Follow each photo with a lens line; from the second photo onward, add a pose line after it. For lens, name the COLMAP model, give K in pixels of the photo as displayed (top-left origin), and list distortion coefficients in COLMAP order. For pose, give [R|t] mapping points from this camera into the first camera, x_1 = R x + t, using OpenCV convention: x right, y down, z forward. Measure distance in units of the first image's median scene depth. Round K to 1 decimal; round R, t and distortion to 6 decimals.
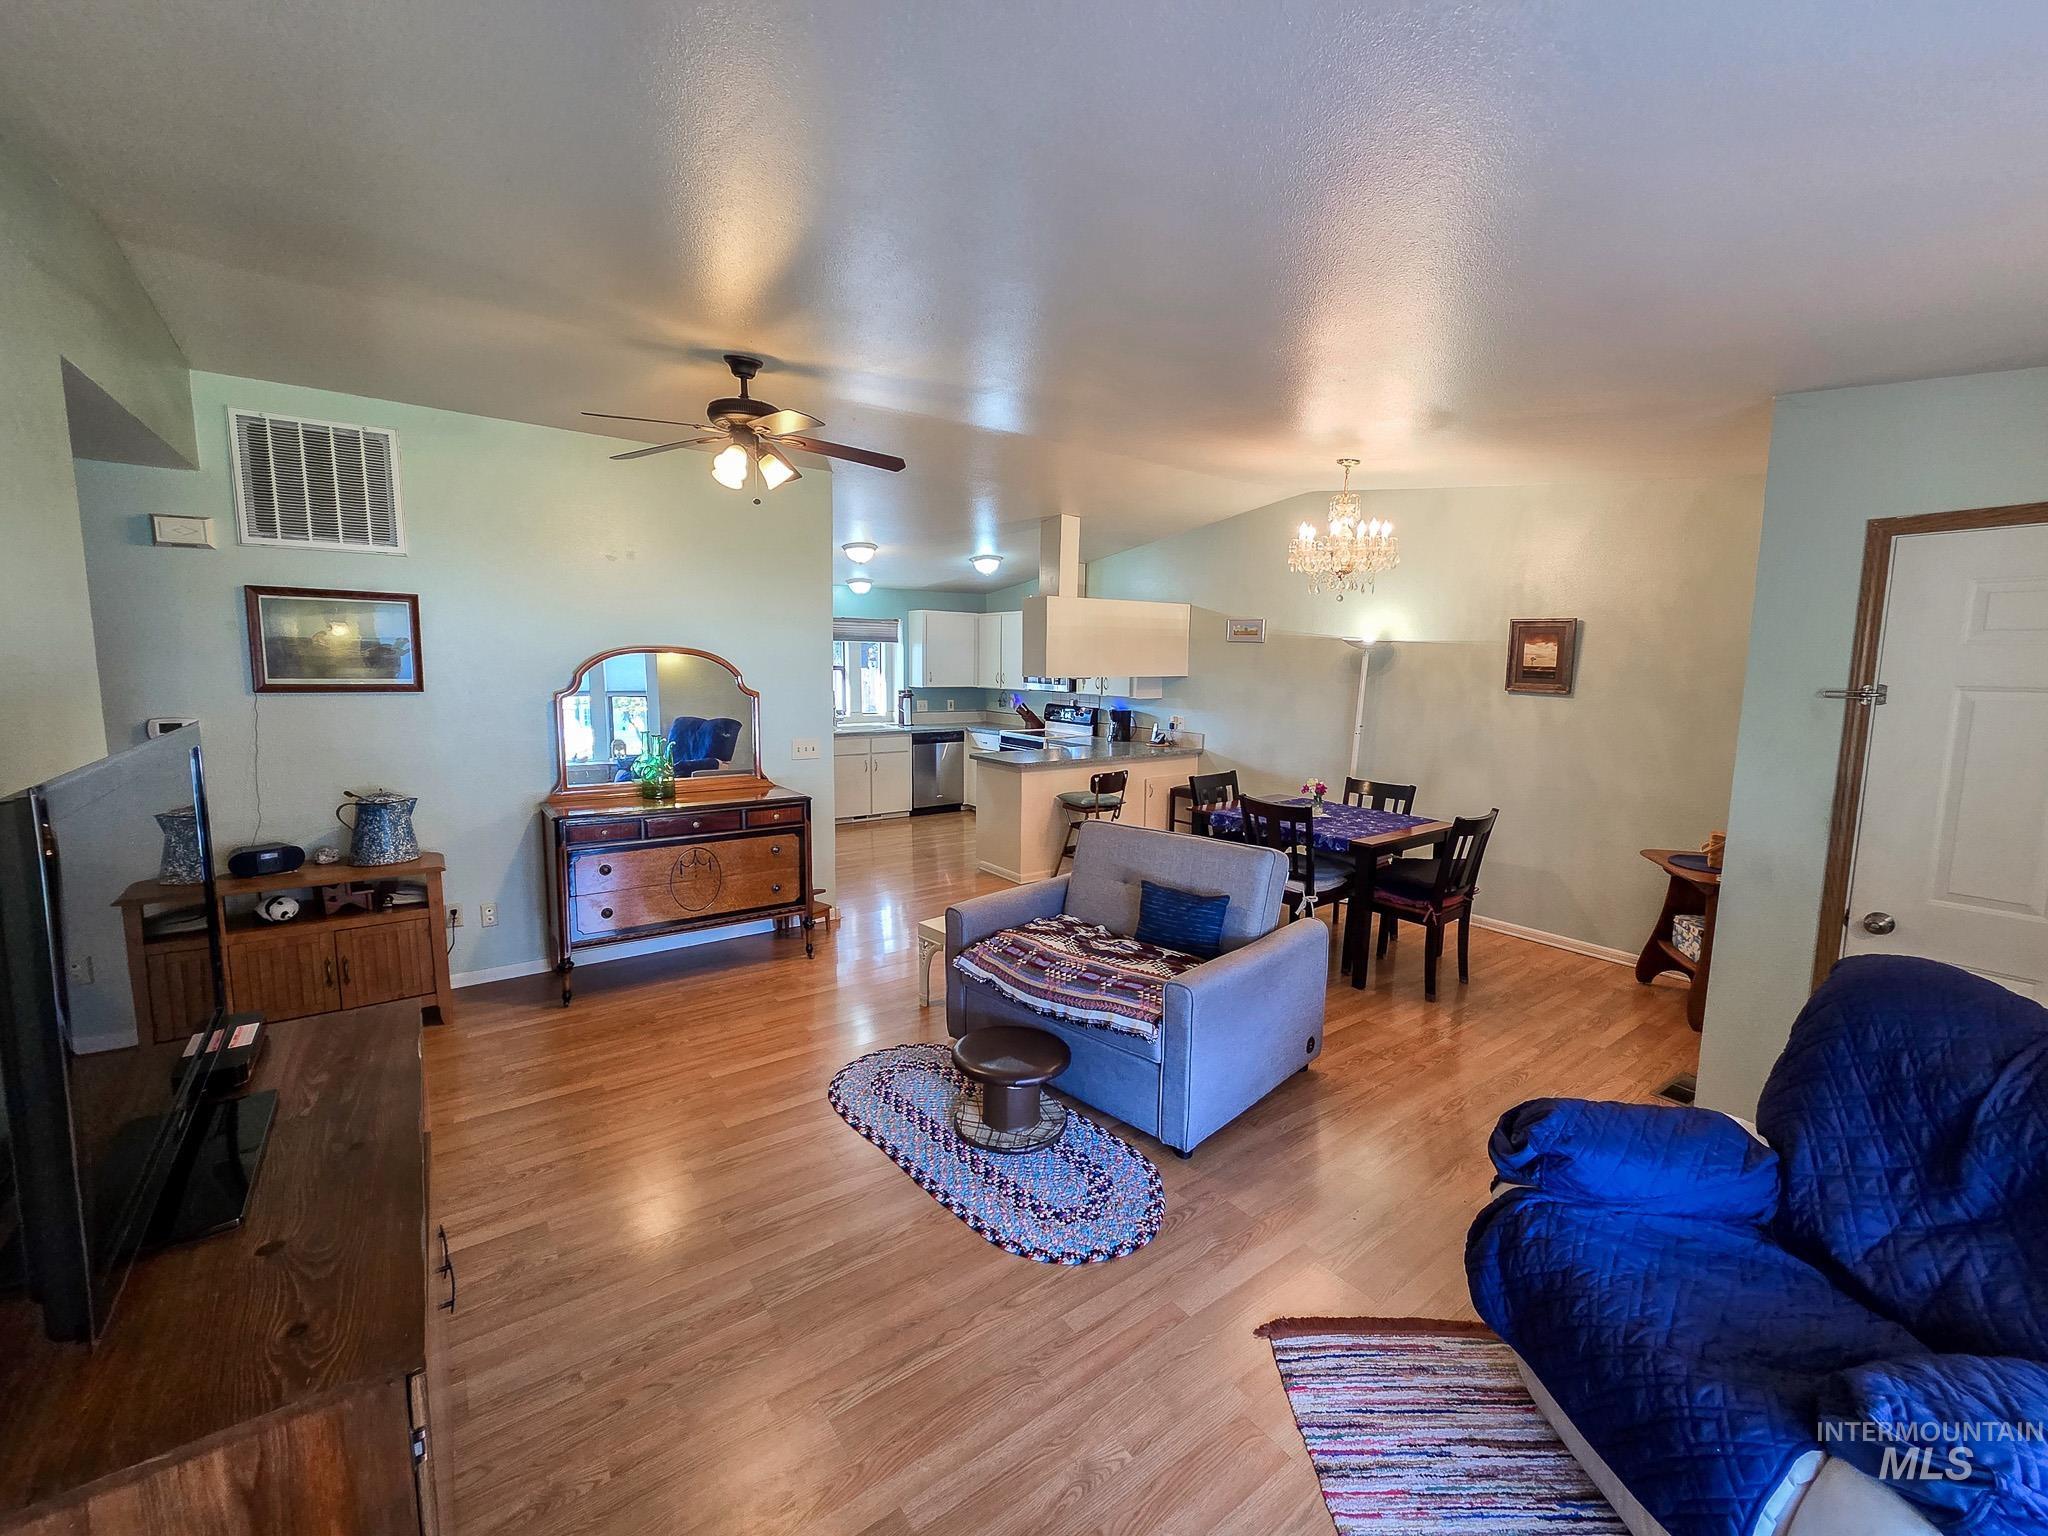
lens RADIAL K [[838.9, 0, 1030.1], [0, 838.9, 765.4], [0, 0, 1]] dist [0.005658, -0.000889]
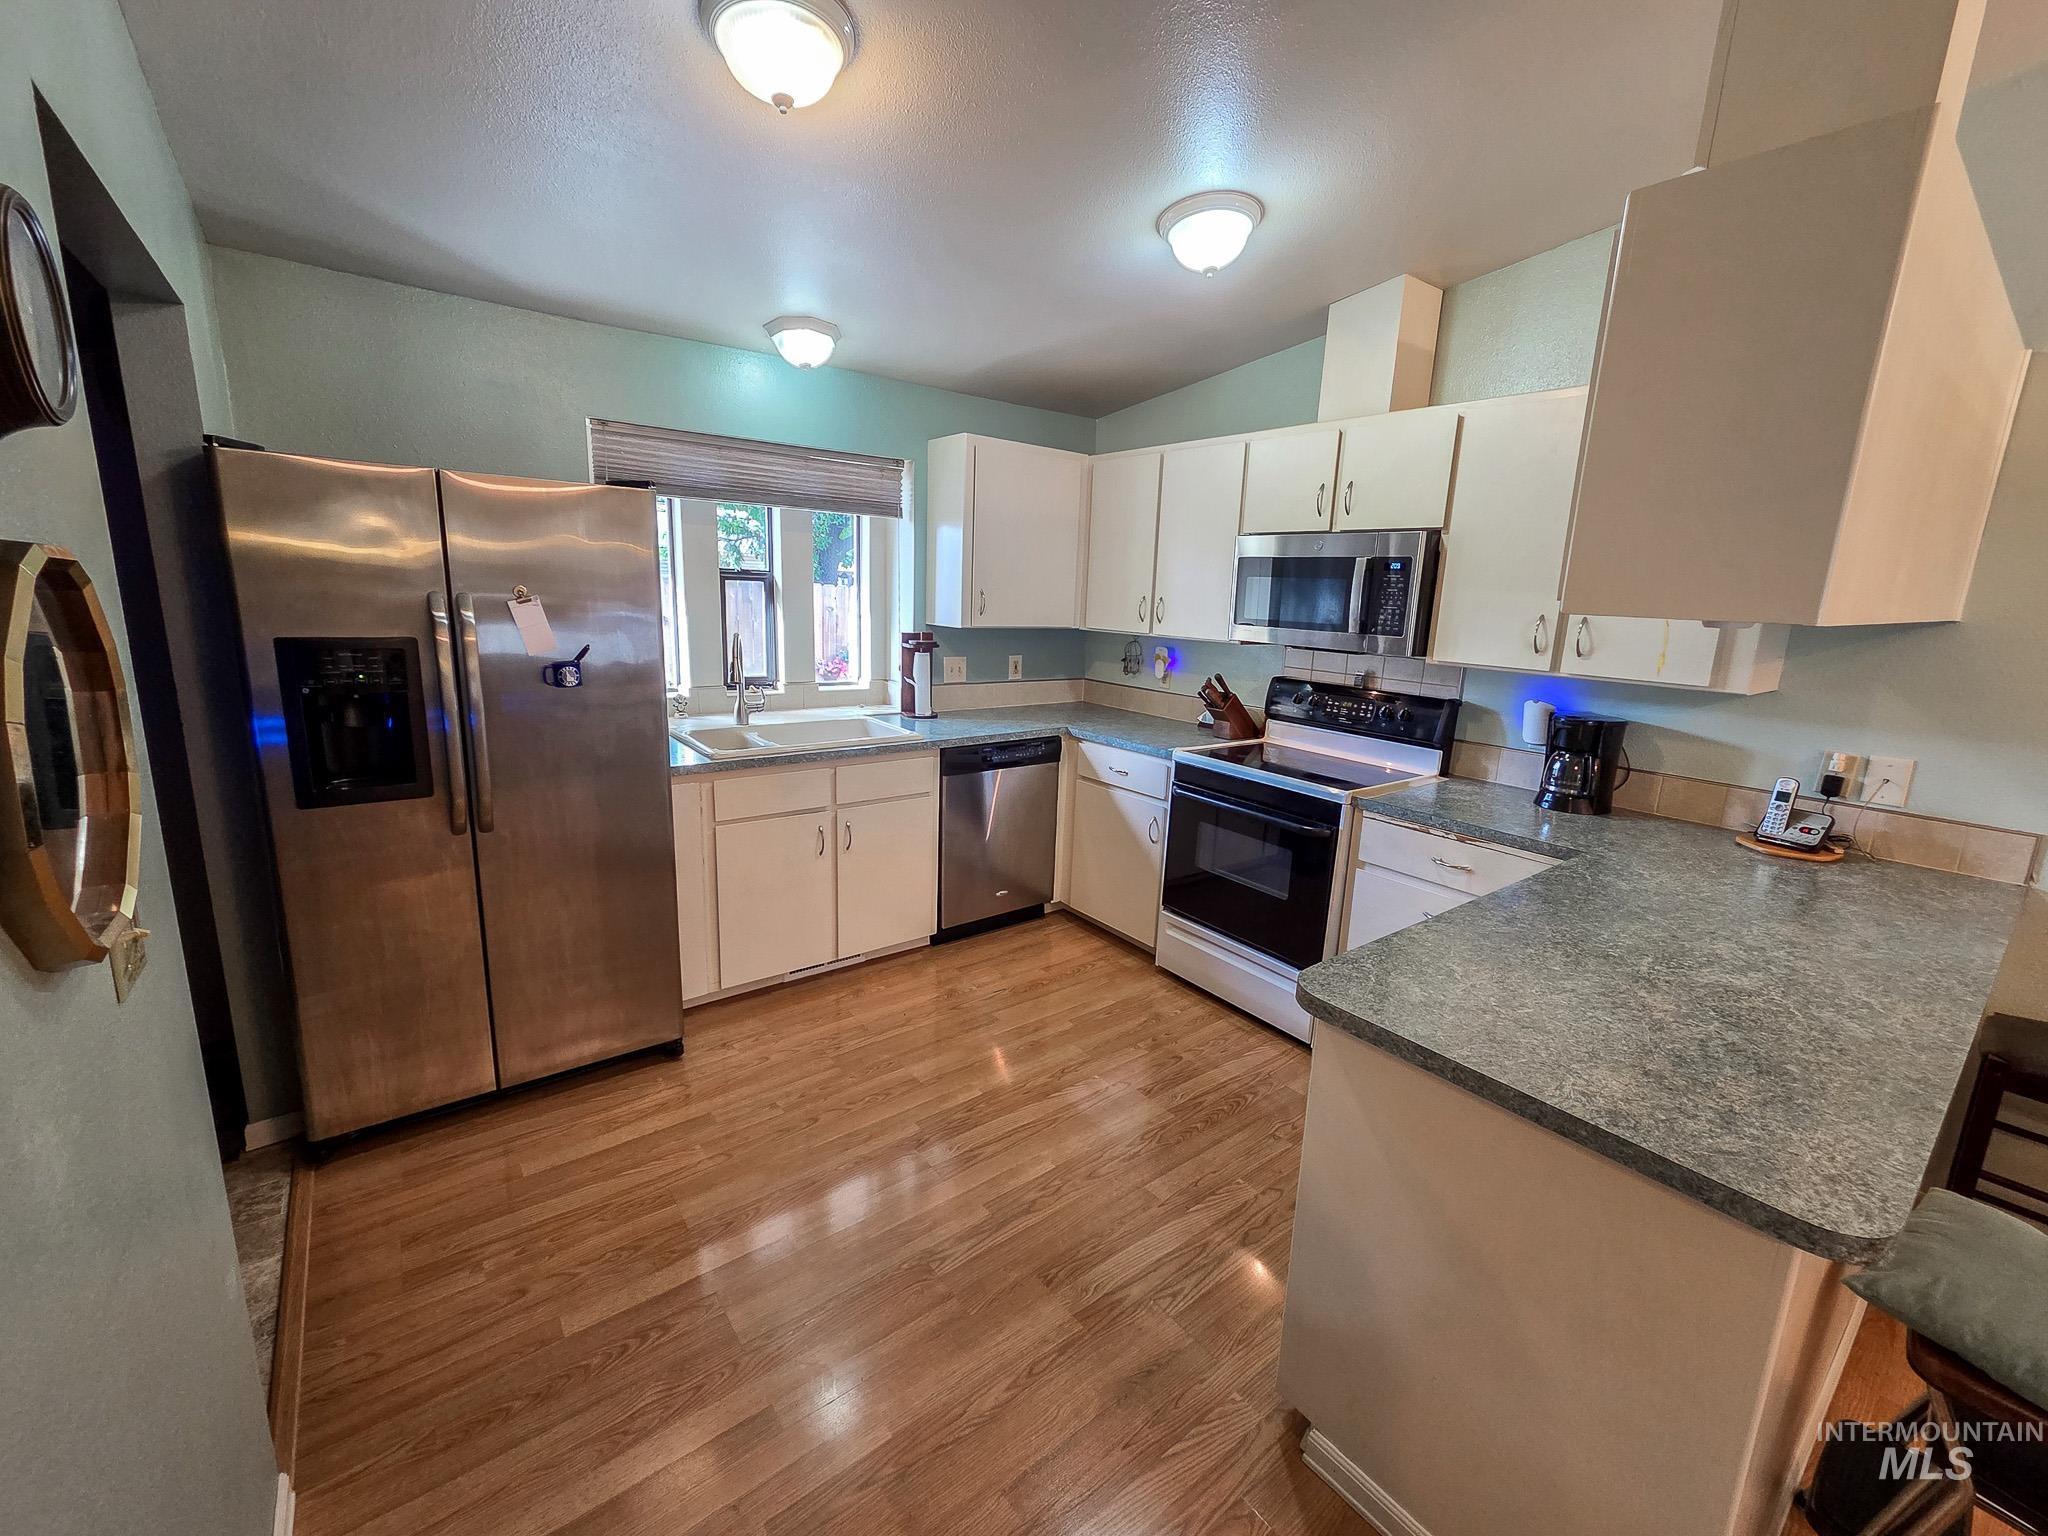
lens RADIAL K [[838.9, 0, 1020.2], [0, 838.9, 759.4], [0, 0, 1]] dist [0.005658, -0.000889]
pose [[0.999694, 0.019386, 0.015386, -0.104478], [-0.020535, 0.996712, 0.078387, -0.061573], [-0.013815, -0.078679, 0.996804, 0.585395]]
